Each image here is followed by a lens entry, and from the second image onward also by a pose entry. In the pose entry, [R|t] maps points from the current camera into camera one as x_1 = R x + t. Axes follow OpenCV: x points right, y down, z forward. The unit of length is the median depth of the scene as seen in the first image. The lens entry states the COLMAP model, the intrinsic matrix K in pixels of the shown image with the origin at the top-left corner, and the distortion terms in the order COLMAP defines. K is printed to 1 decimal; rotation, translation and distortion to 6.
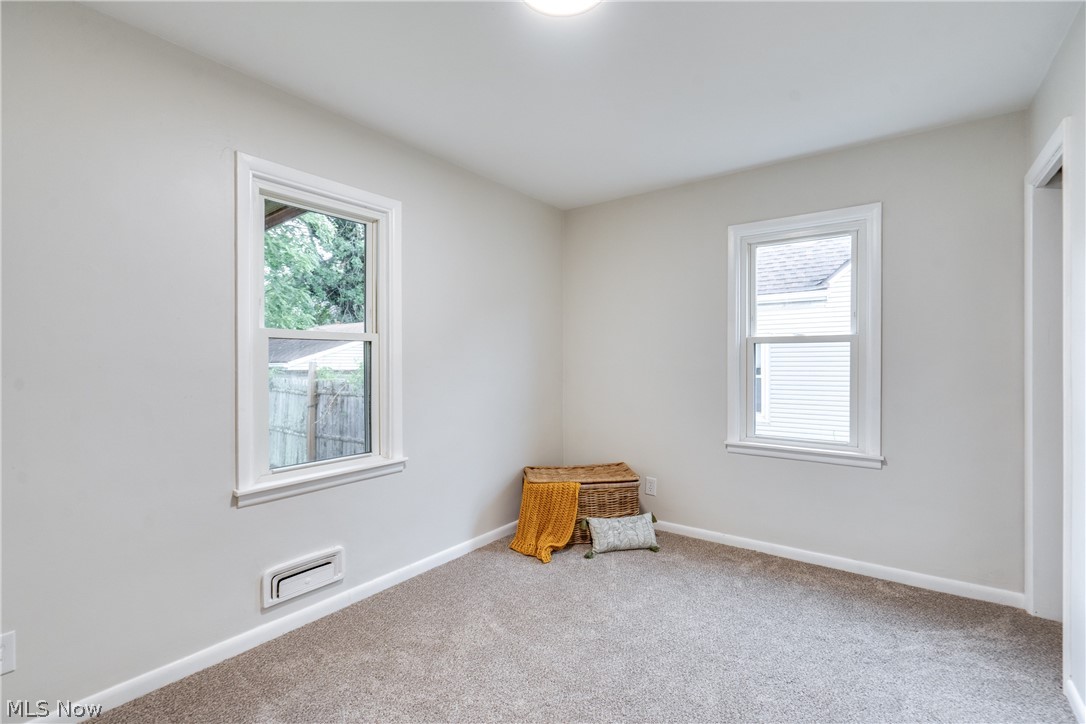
lens RADIAL K [[510.4, 0, 540.3], [0, 510.4, 357.6], [0, 0, 1]] dist [-0.002107, -0.000627]
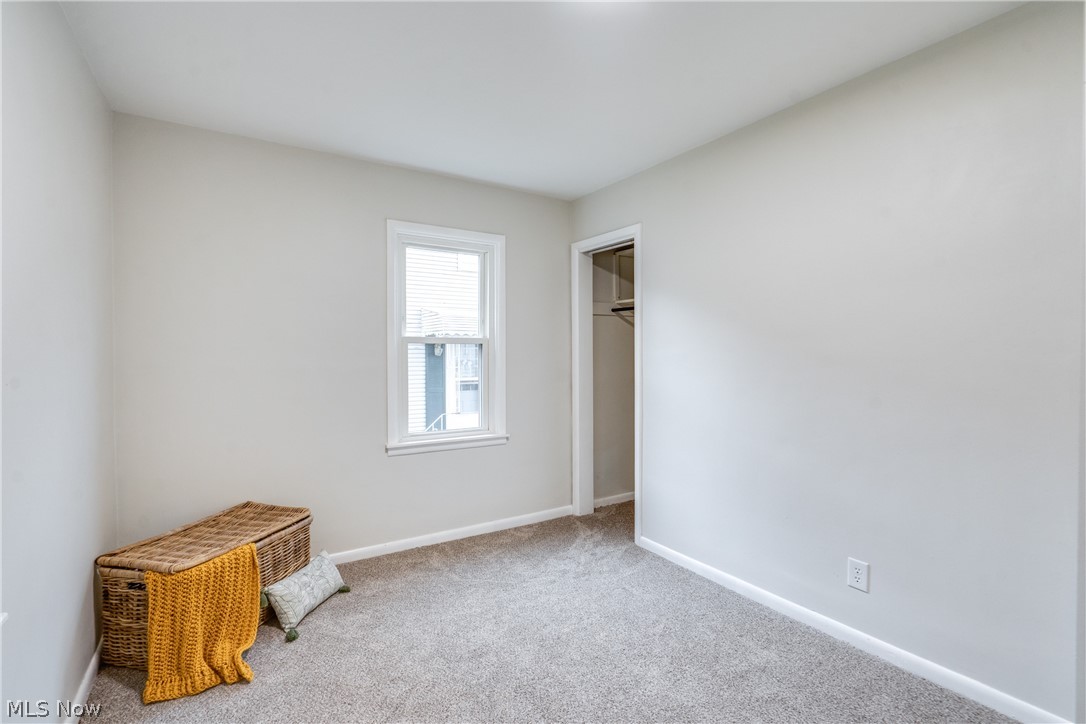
lens RADIAL K [[510.4, 0, 540.3], [0, 510.4, 357.6], [0, 0, 1]] dist [-0.002107, -0.000627]
pose [[0.329892, -0.004660, 0.944007, -0.476755], [-0.002844, 0.999978, 0.005930, -0.006200], [-0.944014, -0.004641, 0.329872, 0.455268]]
